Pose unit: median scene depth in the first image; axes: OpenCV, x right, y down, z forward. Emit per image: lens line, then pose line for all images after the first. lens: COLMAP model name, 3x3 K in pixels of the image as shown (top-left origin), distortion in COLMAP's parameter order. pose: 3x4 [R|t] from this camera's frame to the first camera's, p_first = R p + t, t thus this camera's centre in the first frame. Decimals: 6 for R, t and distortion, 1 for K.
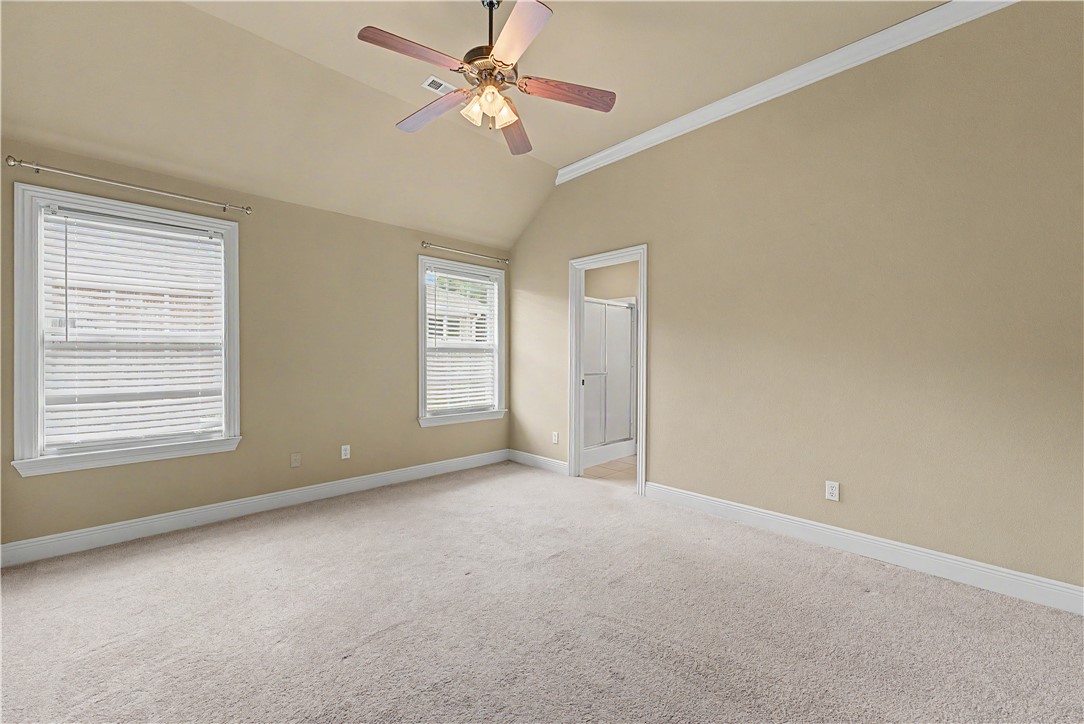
lens RADIAL K [[436.3, 0, 545.3], [0, 436.3, 355.4], [0, 0, 1]] dist [0.000626, 0.000185]
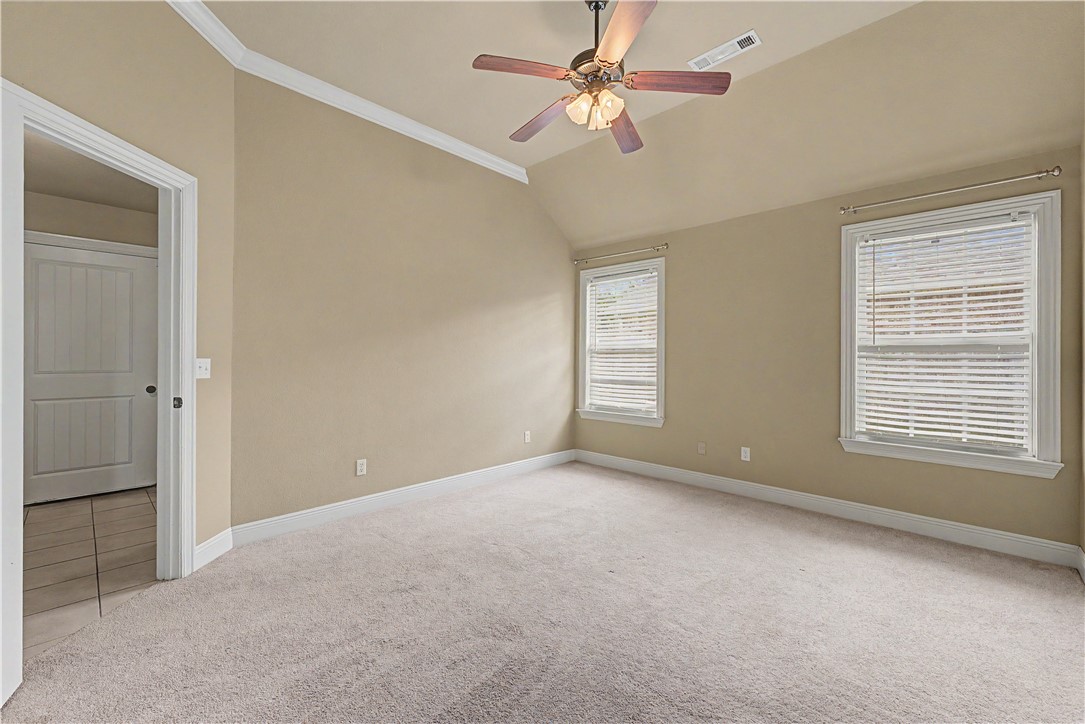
lens RADIAL K [[436.7, 0, 545.8], [0, 436.7, 355.4], [0, 0, 1]] dist [0.000626, 0.000185]
pose [[0.037824, -0.005100, -0.999271, 0.584104], [-0.001109, 0.999986, -0.005146, 0.002725], [0.999284, 0.001303, 0.037818, 0.568412]]
